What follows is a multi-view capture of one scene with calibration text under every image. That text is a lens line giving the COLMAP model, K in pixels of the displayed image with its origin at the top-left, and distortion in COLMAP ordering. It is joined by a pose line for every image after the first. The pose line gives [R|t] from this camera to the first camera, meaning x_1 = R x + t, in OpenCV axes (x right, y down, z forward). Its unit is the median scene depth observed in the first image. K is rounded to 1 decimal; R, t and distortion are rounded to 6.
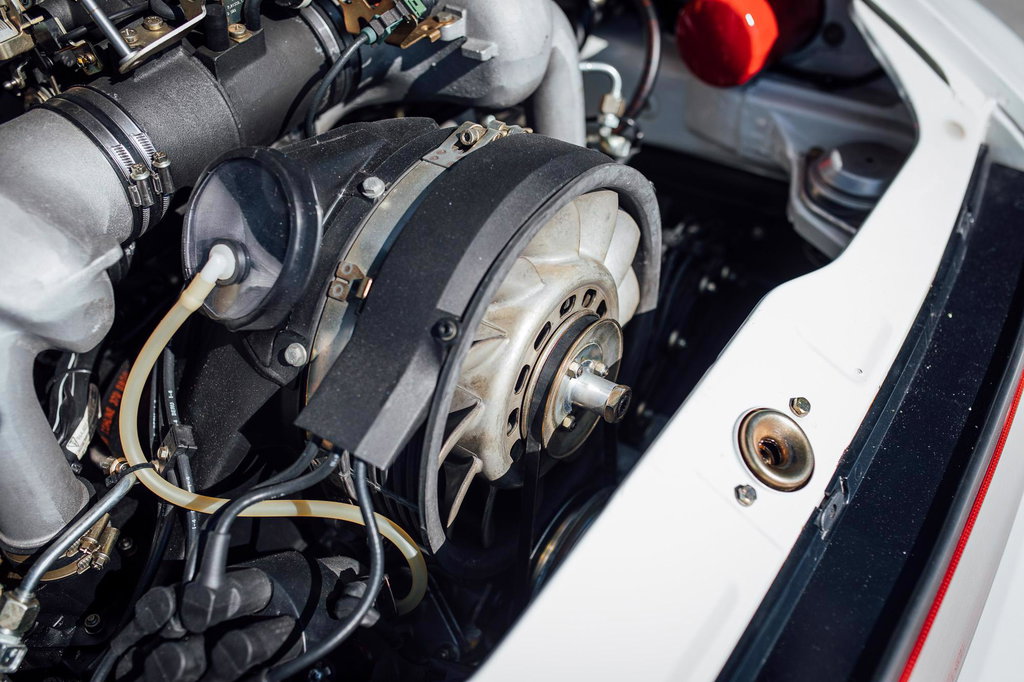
lens RADIAL K [[999.4, 0, 514.5], [0, 999.4, 341.1], [0, 0, 1]] dist [0.003867, 0.000000]
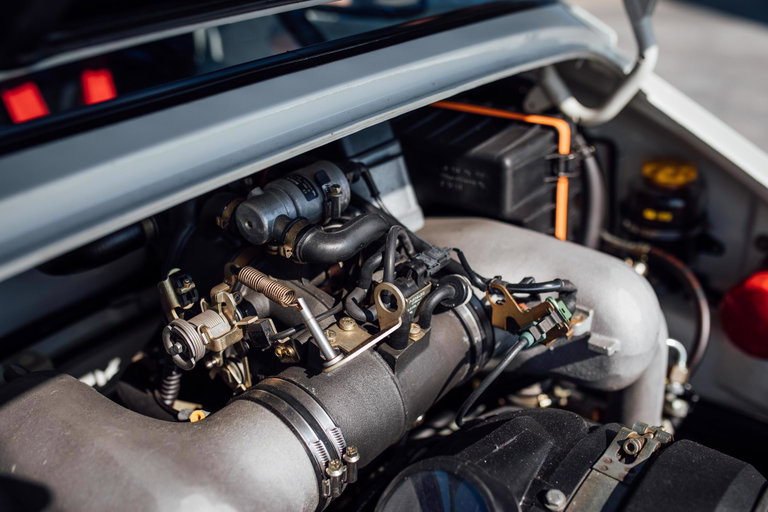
lens RADIAL K [[749.5, 0, 382.7], [0, 749.5, 254.4], [0, 0, 1]] dist [0.003867, 0.000000]
pose [[0.996313, 0.051608, -0.068535, -0.254975], [-0.067162, 0.966230, -0.248773, -0.176559], [0.053382, 0.252459, 0.966134, 0.147117]]
